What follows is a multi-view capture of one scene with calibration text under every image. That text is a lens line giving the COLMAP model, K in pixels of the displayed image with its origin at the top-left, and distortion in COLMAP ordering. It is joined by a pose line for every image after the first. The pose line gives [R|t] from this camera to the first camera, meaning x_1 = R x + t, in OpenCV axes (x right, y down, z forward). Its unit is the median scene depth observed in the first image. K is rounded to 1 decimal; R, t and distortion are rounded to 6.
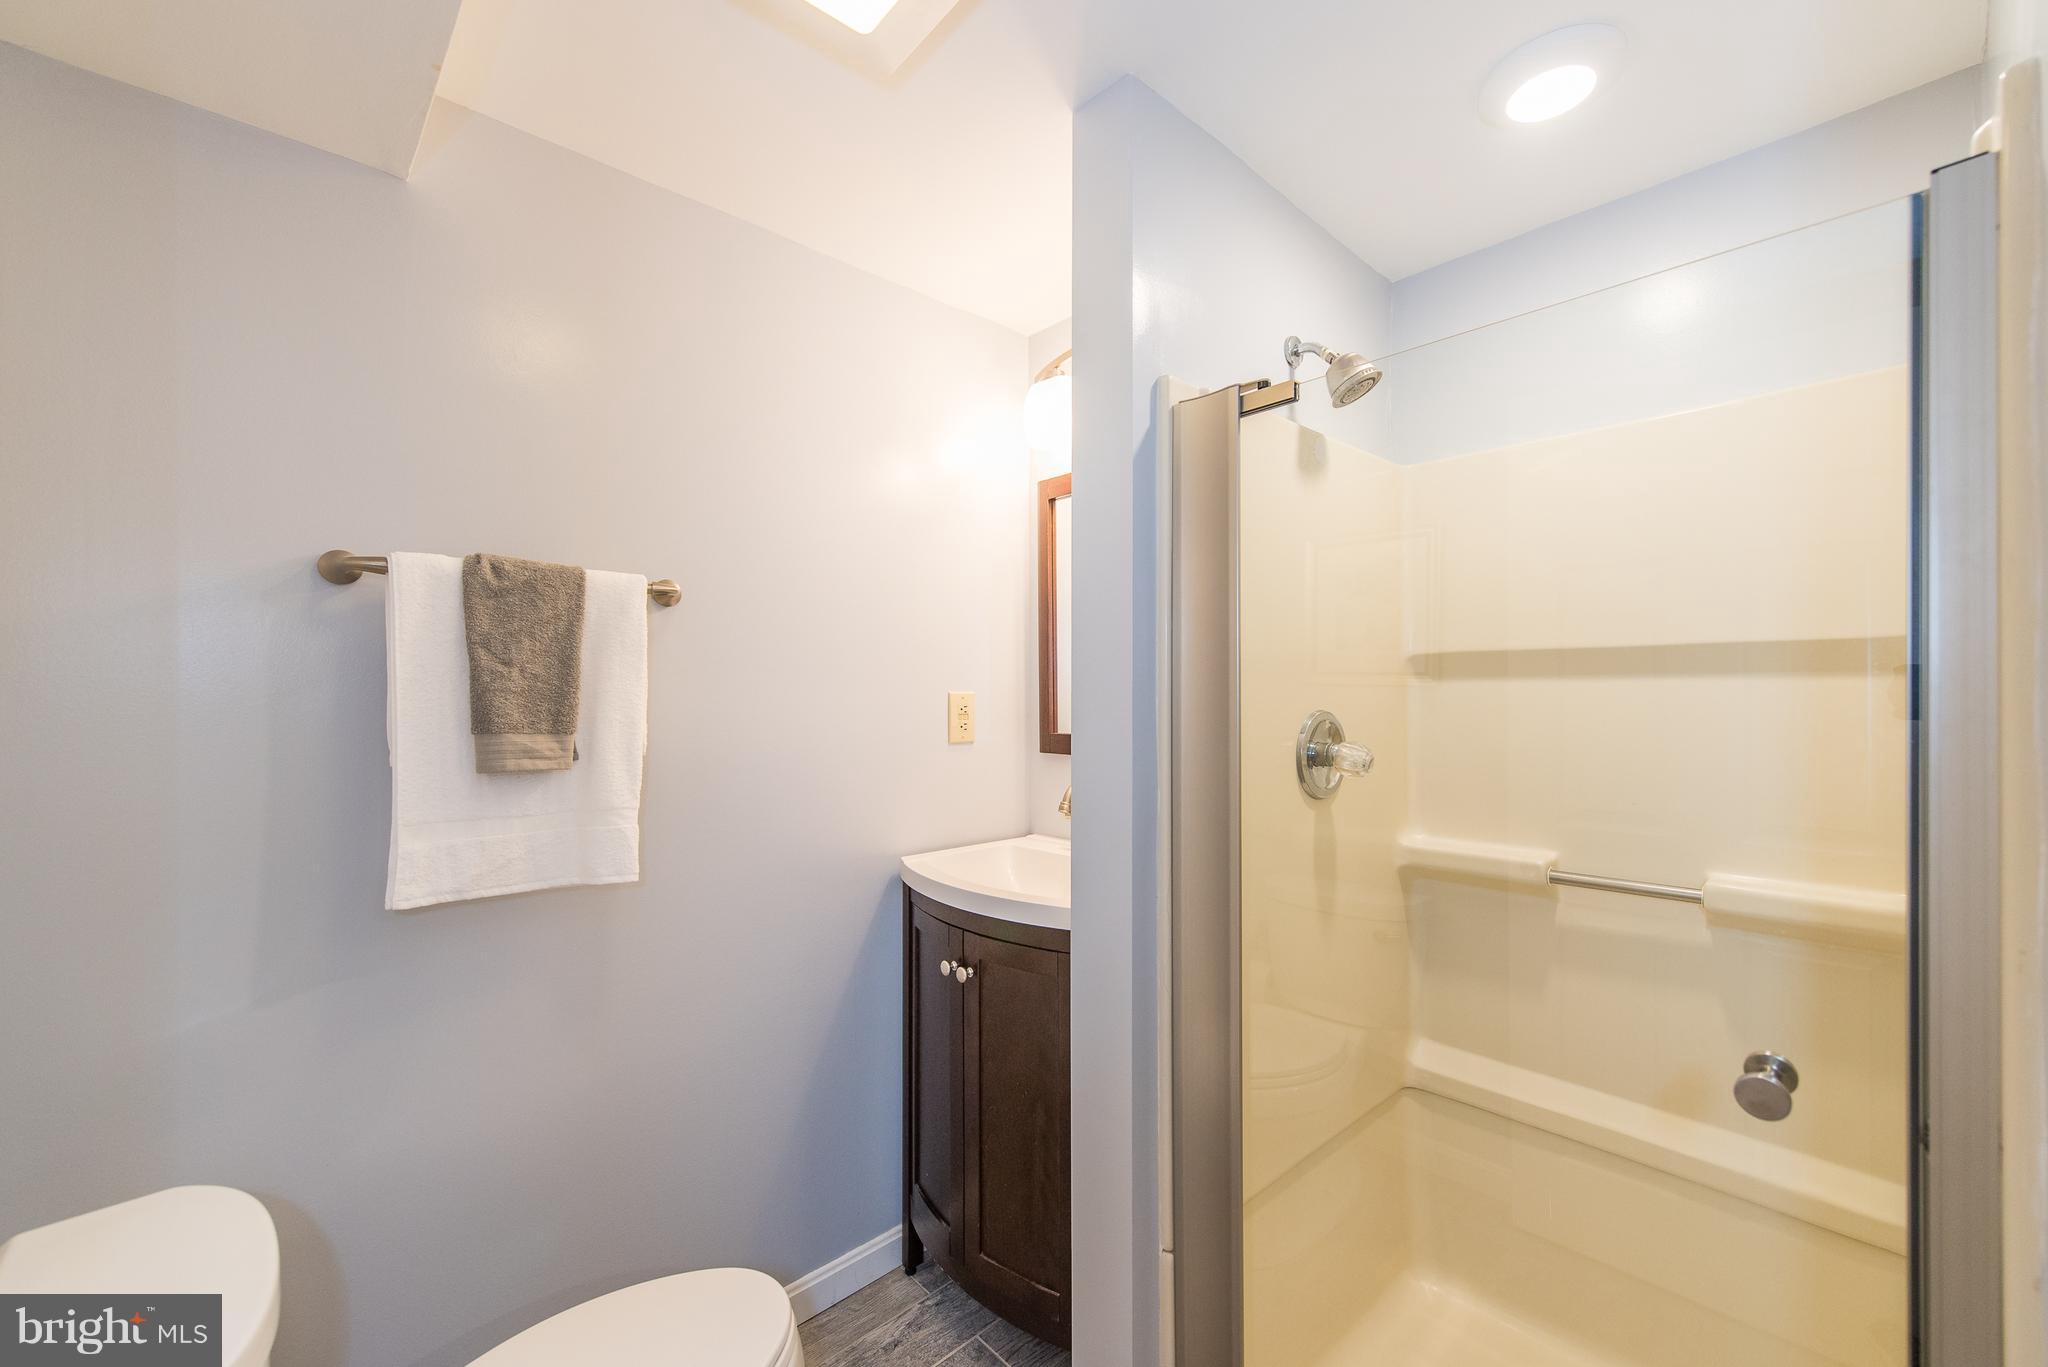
lens RADIAL K [[828.6, 0, 1000.5], [0, 828.6, 689.0], [0, 0, 1]] dist [0.010200, -0.004313]
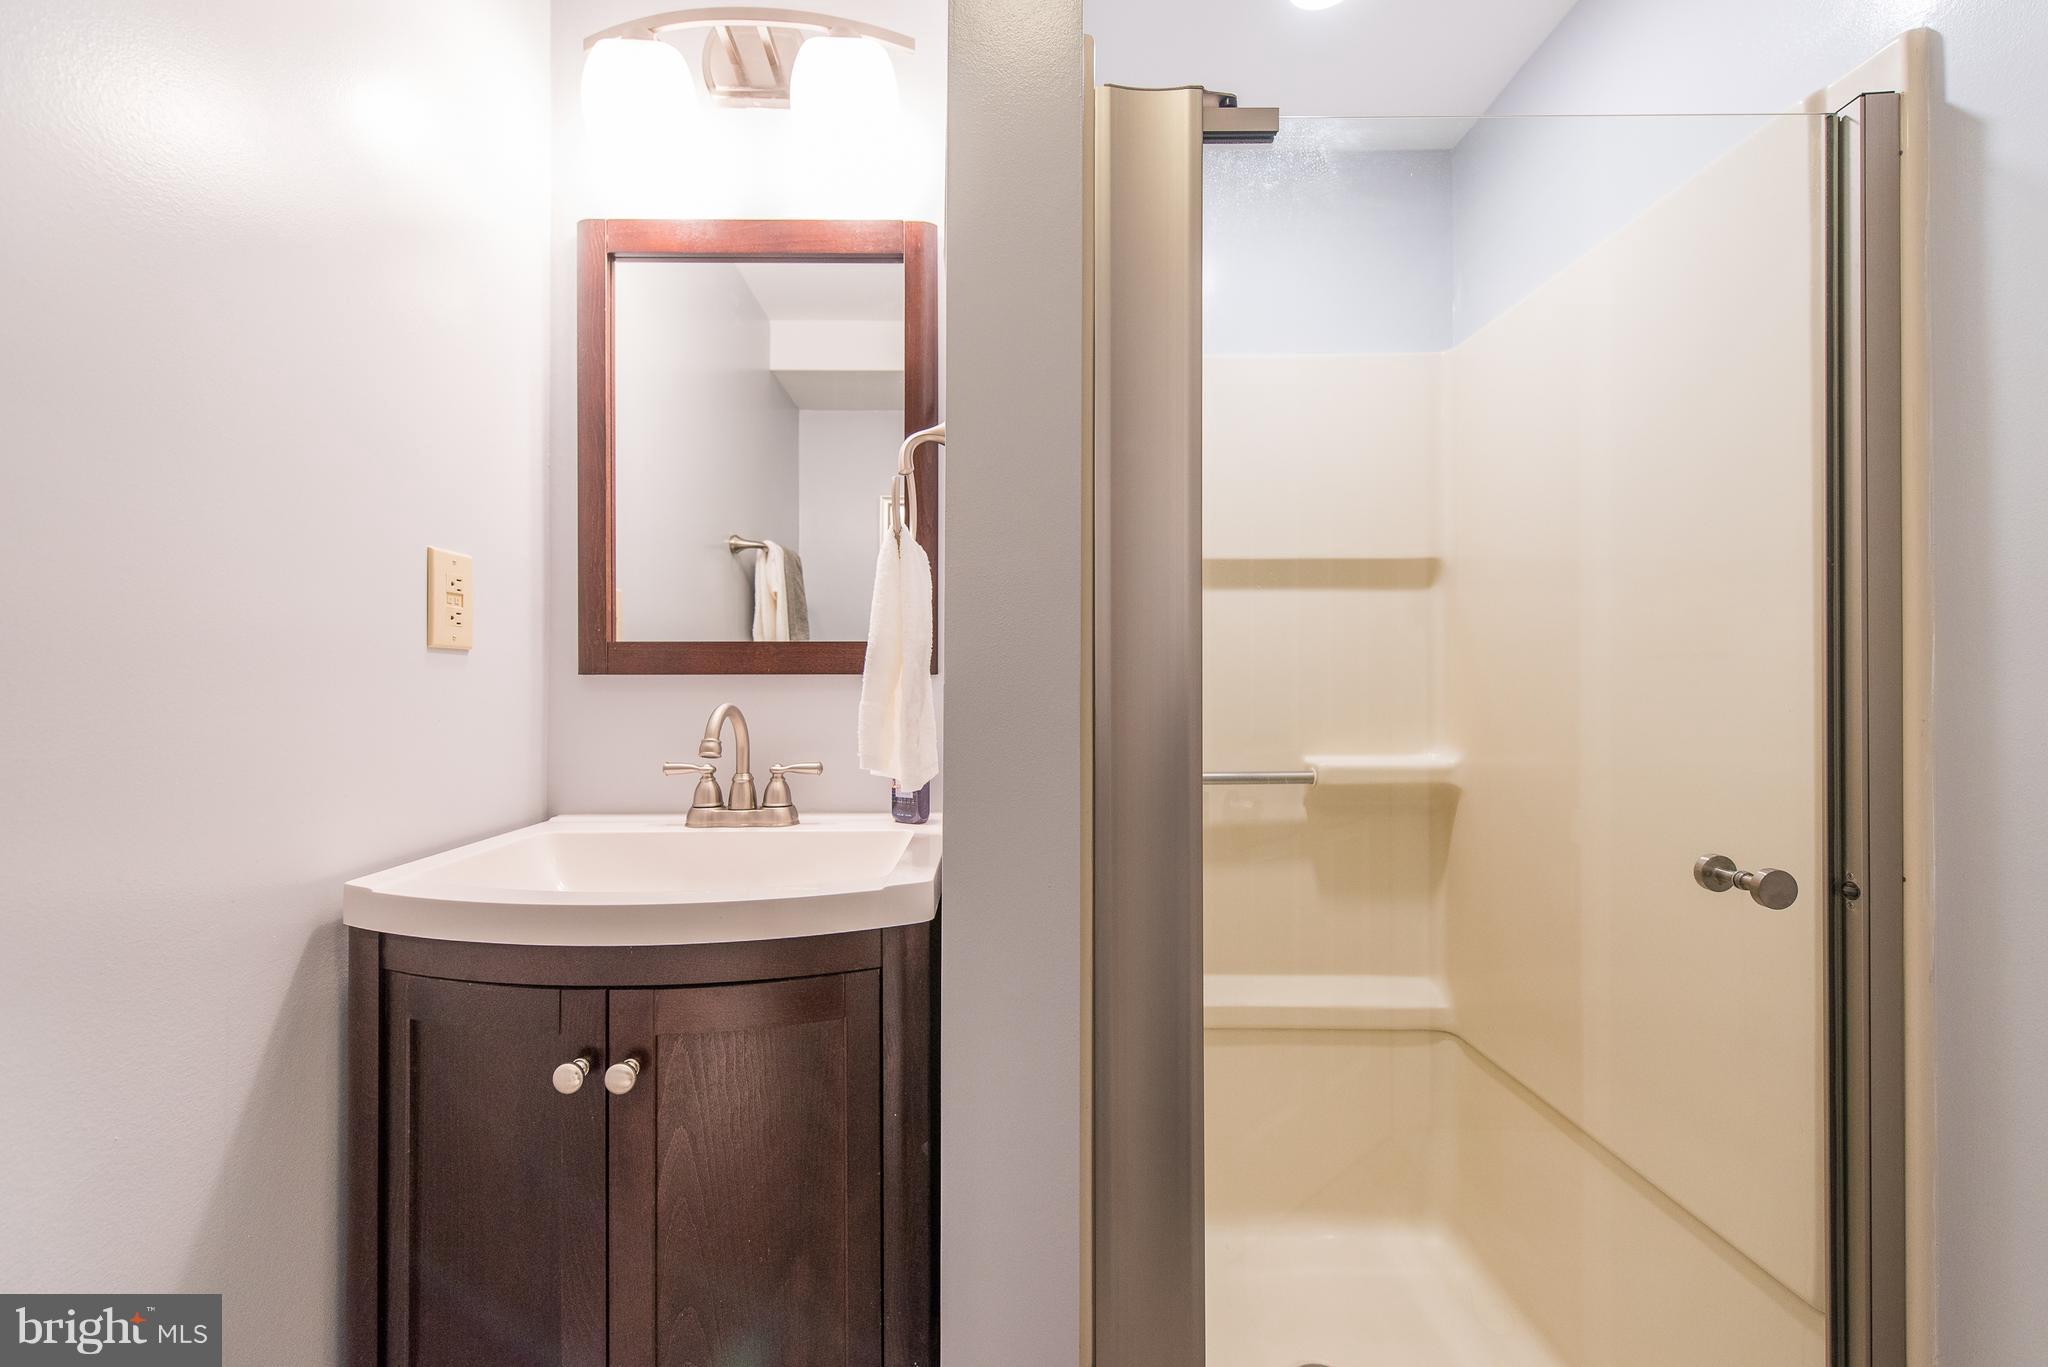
lens RADIAL K [[863.3, 0, 1023.2], [0, 863.3, 660.9], [0, 0, 1]] dist [-0.015668, -0.000193]
pose [[0.665982, 0.010094, 0.745900, -0.217779], [-0.003258, 0.999938, -0.010623, 0.080331], [-0.745961, 0.004645, 0.665974, 0.386491]]
